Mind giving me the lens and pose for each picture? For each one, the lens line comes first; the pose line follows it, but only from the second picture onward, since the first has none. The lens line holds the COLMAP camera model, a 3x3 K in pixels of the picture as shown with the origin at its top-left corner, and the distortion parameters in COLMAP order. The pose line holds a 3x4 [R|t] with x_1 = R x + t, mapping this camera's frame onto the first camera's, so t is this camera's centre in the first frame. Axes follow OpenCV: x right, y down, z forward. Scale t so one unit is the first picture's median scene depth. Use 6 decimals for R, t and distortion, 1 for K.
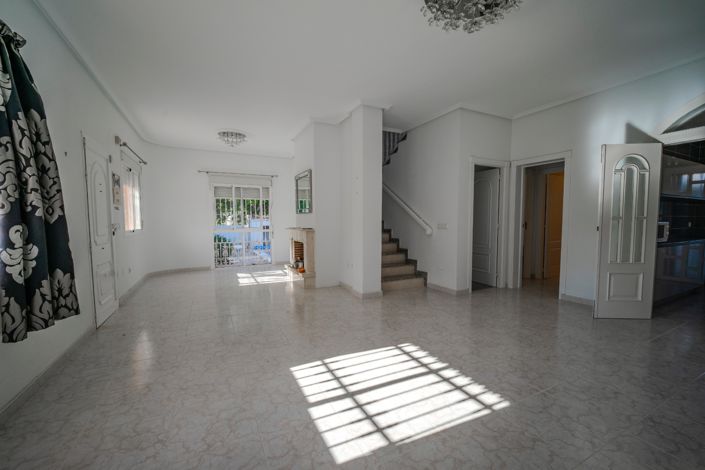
lens RADIAL K [[295.3, 0, 358.0], [0, 295.3, 238.2], [0, 0, 1]] dist [0.001759, -0.006652]
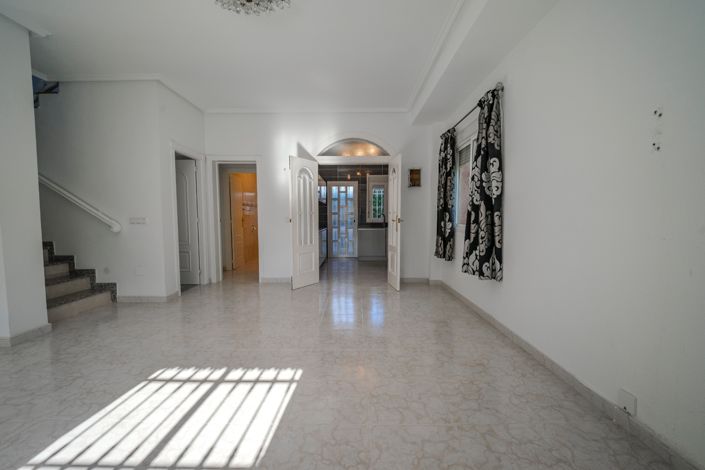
lens RADIAL K [[295.3, 0, 358.0], [0, 295.3, 238.2], [0, 0, 1]] dist [0.001759, -0.006652]
pose [[0.457595, -0.057928, 0.887272, -0.163069], [0.056342, 0.997759, 0.036084, 0.011459], [-0.887374, 0.033479, 0.459834, 0.118610]]
